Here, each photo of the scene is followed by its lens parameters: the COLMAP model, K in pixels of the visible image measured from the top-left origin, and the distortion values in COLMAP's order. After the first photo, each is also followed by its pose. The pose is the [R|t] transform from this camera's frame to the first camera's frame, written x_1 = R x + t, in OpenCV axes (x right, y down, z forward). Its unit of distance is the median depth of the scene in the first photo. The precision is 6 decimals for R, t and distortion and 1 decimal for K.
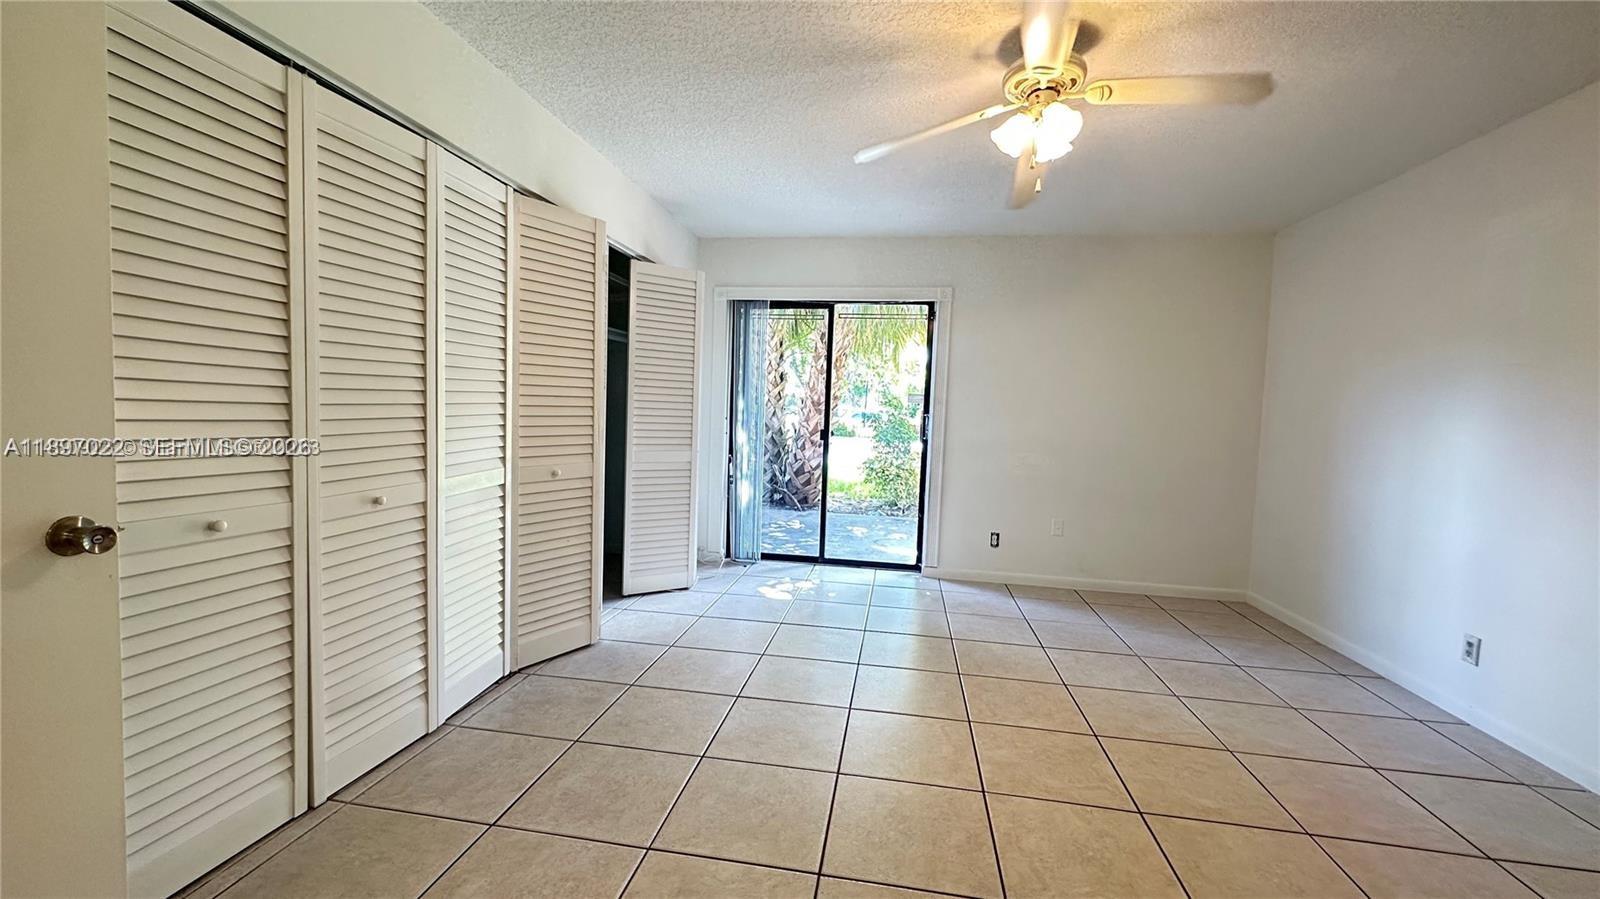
lens RADIAL K [[638.0, 0, 803.0], [0, 638.0, 448.8], [0, 0, 1]] dist [0.000687, 0.000264]
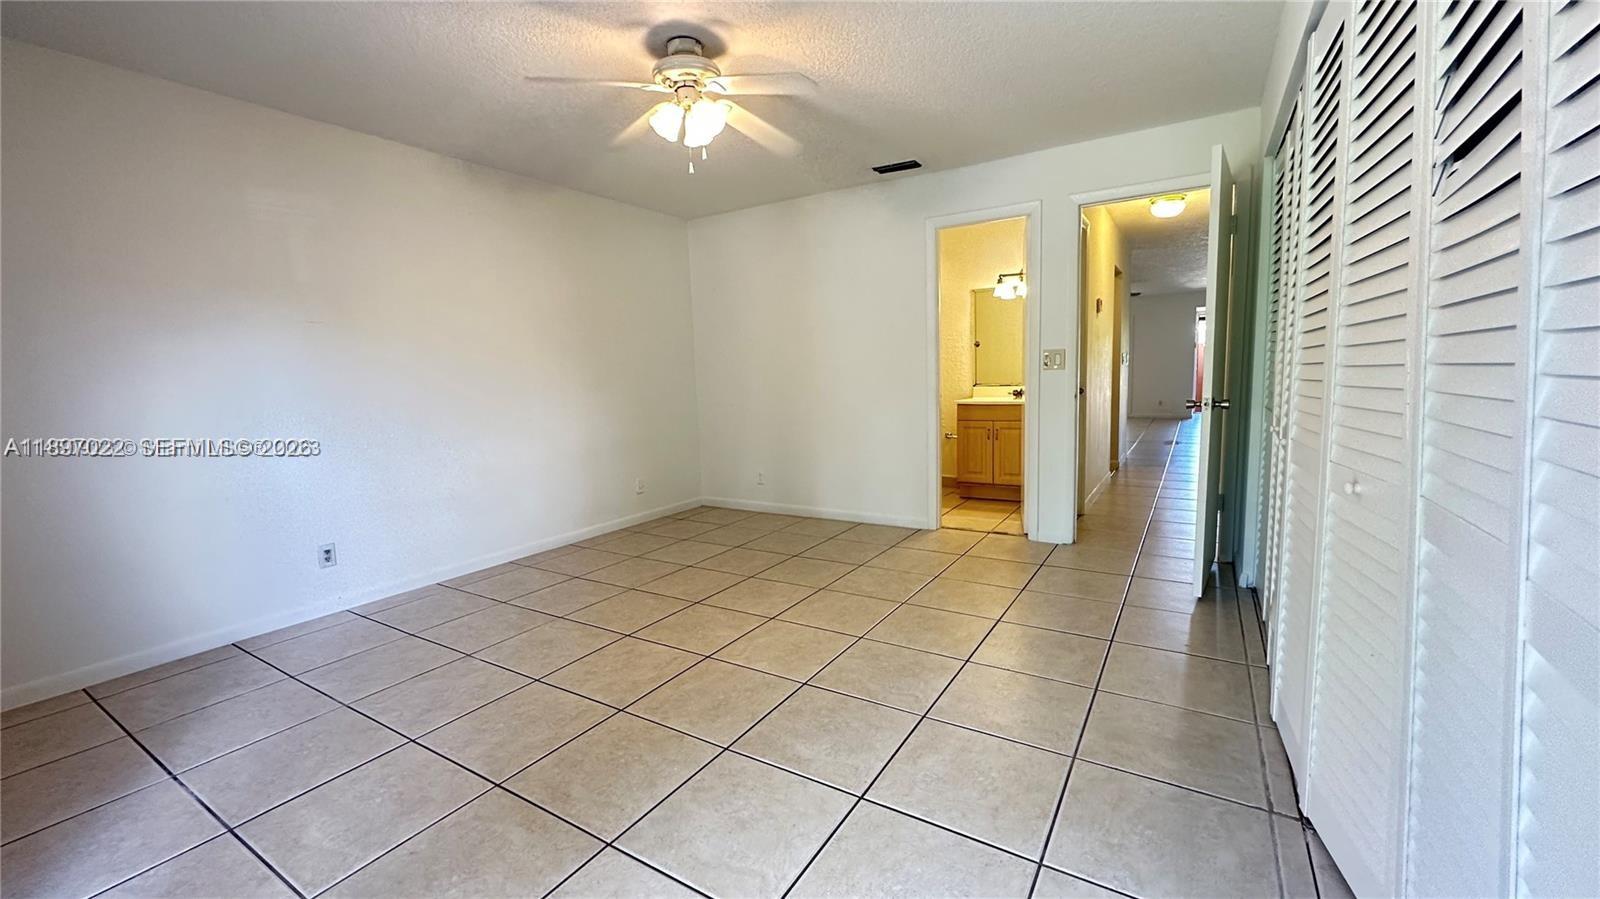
lens RADIAL K [[638.0, 0, 801.0], [0, 638.0, 445.8], [0, 0, 1]] dist [0.000687, 0.000264]
pose [[-0.920542, -0.049082, 0.387548, -0.148548], [0.025217, 0.982540, 0.184333, -0.055915], [-0.389829, 0.179459, -0.903232, 1.004890]]
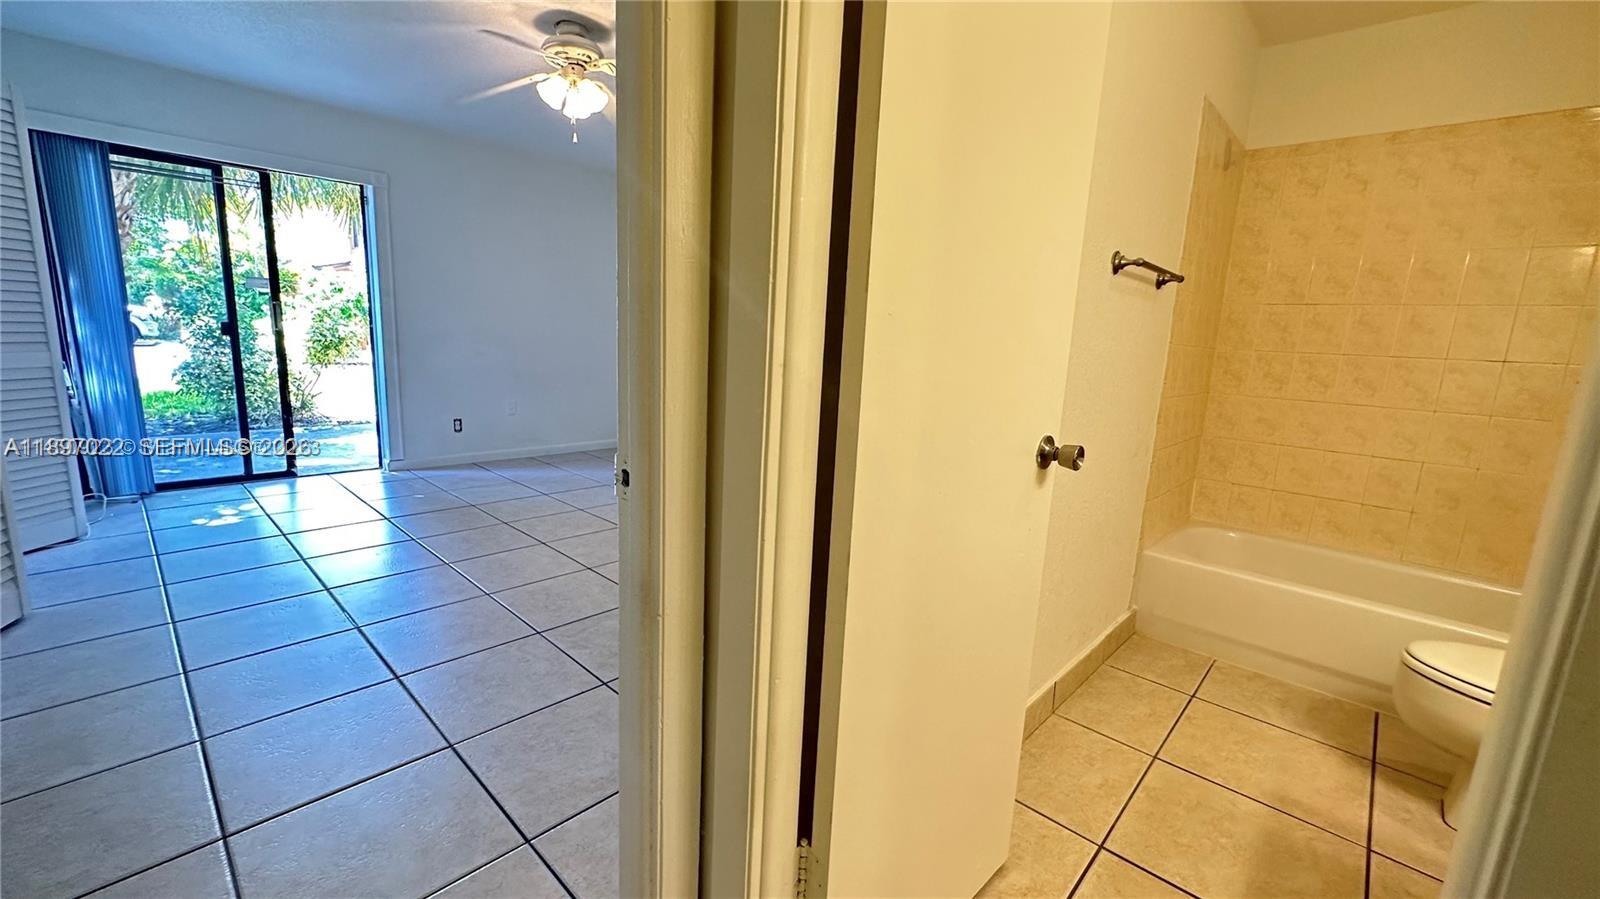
lens RADIAL K [[638.0, 0, 802.9], [0, 638.0, 450.1], [0, 0, 1]] dist [0.000687, 0.000264]
pose [[0.558831, -0.163212, 0.813062, -0.307662], [0.027851, 0.983582, 0.178299, 0.007457], [-0.828814, -0.076995, 0.554202, -0.112619]]
